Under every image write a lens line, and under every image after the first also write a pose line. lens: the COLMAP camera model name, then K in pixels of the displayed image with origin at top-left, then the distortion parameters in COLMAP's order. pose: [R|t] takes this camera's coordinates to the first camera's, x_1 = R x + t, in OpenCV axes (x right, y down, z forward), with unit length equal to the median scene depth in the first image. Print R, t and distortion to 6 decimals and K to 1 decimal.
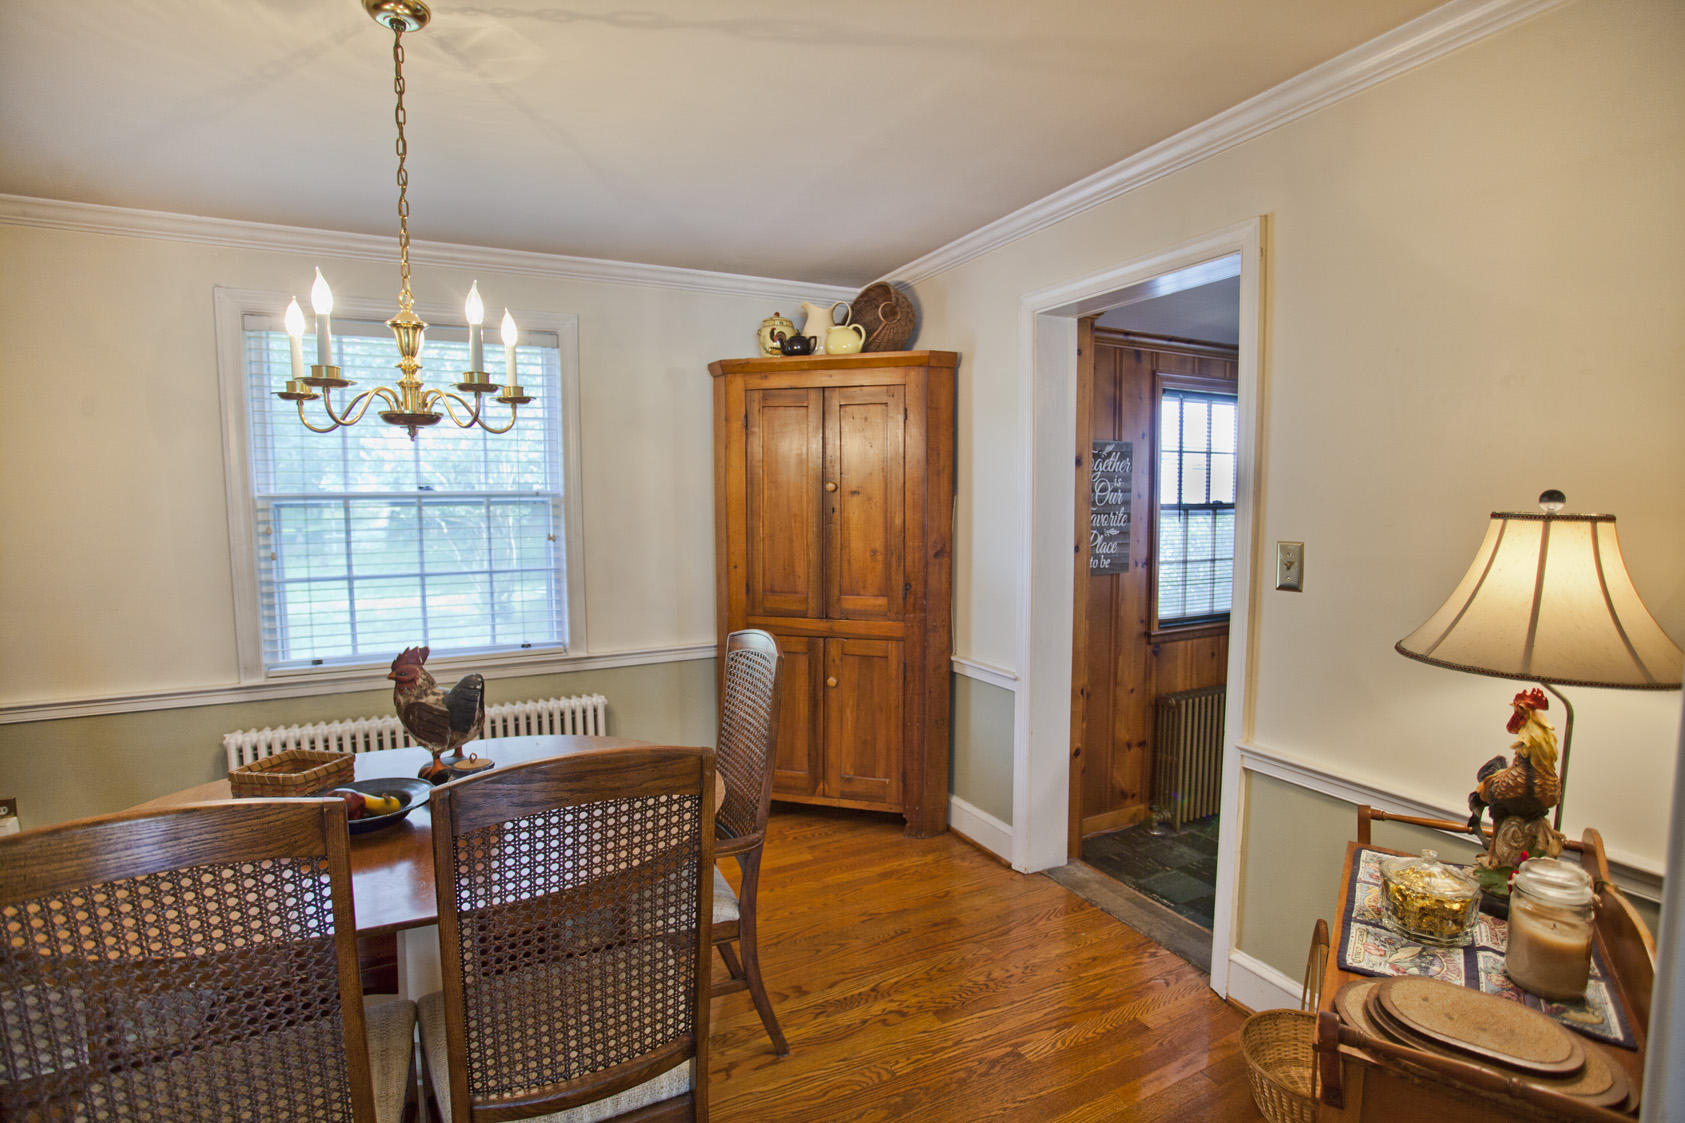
lens RADIAL K [[819.5, 0, 833.9], [0, 819.5, 569.8], [0, 0, 1]] dist [-0.062910, 0.027136]
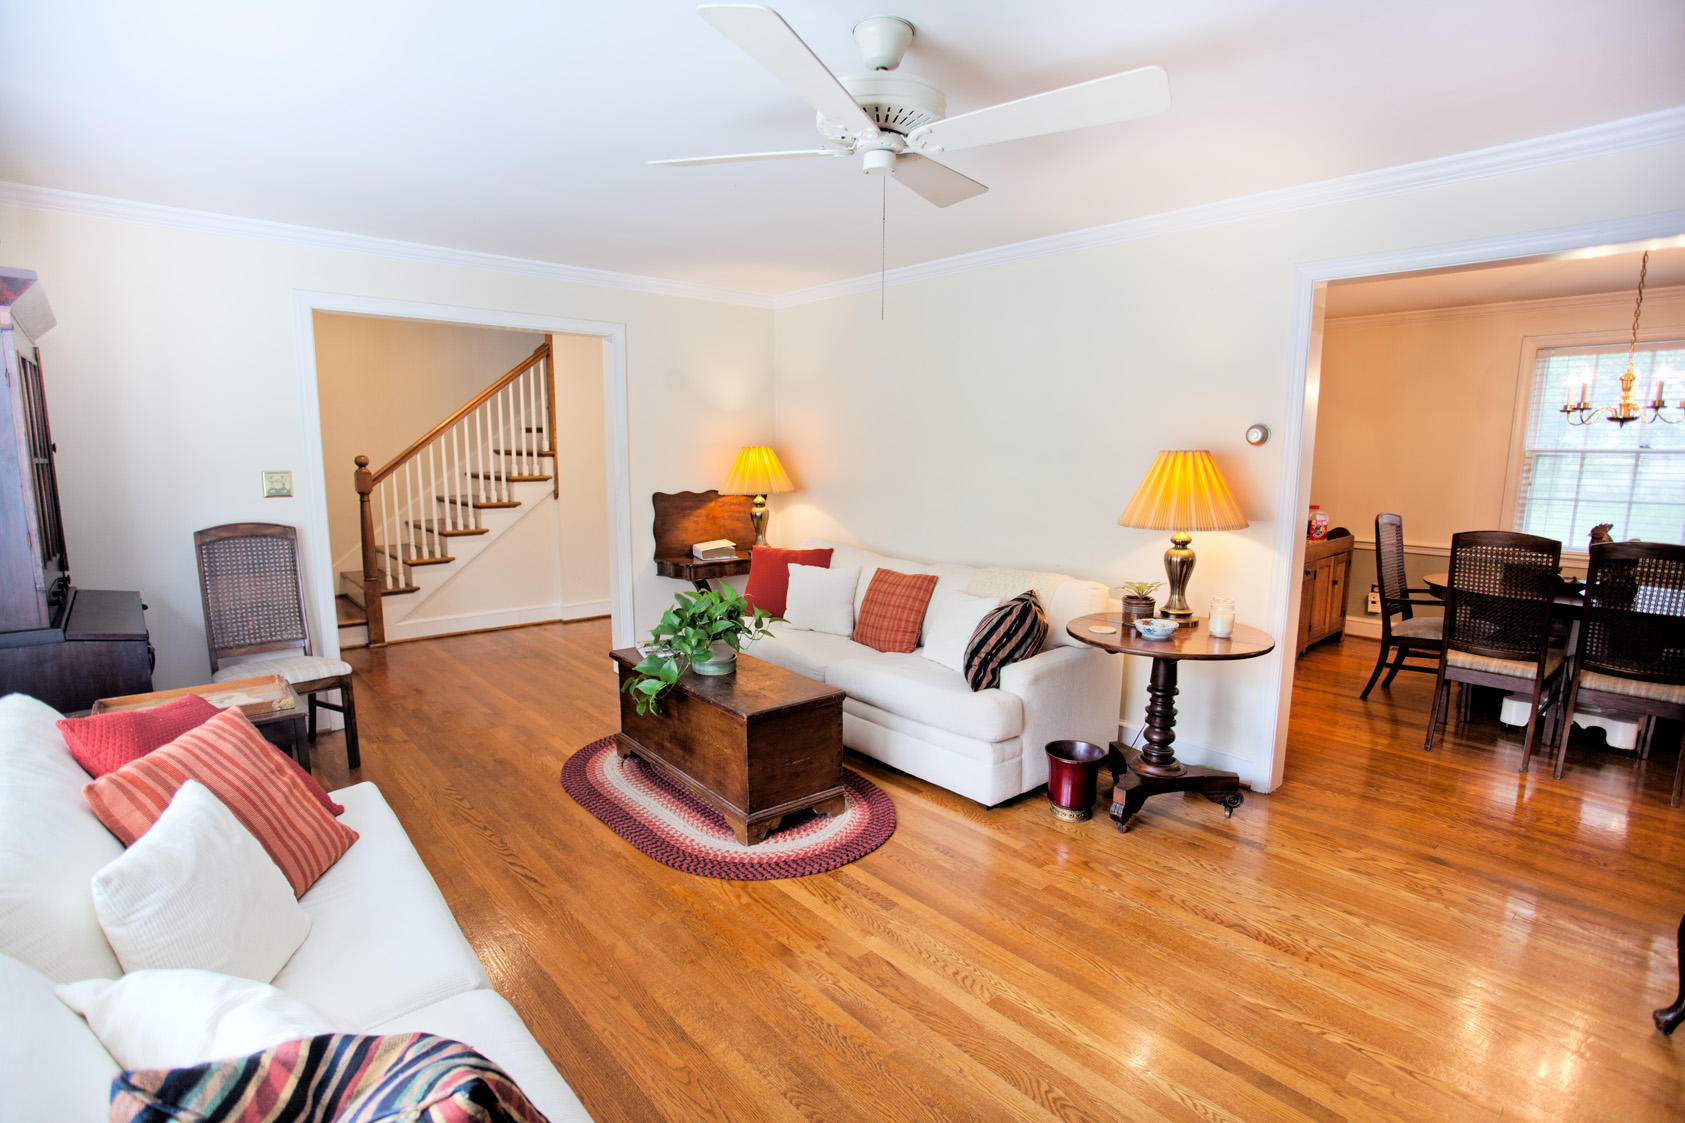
lens RADIAL K [[815.2, 0, 843.6], [0, 815.2, 569.1], [0, 0, 1]] dist [-0.061966, 0.026456]
pose [[0.271990, 0.152491, -0.950141, 0.594078], [-0.093014, 0.986907, 0.131765, 0.082380], [0.957794, 0.052538, 0.282613, -0.968572]]
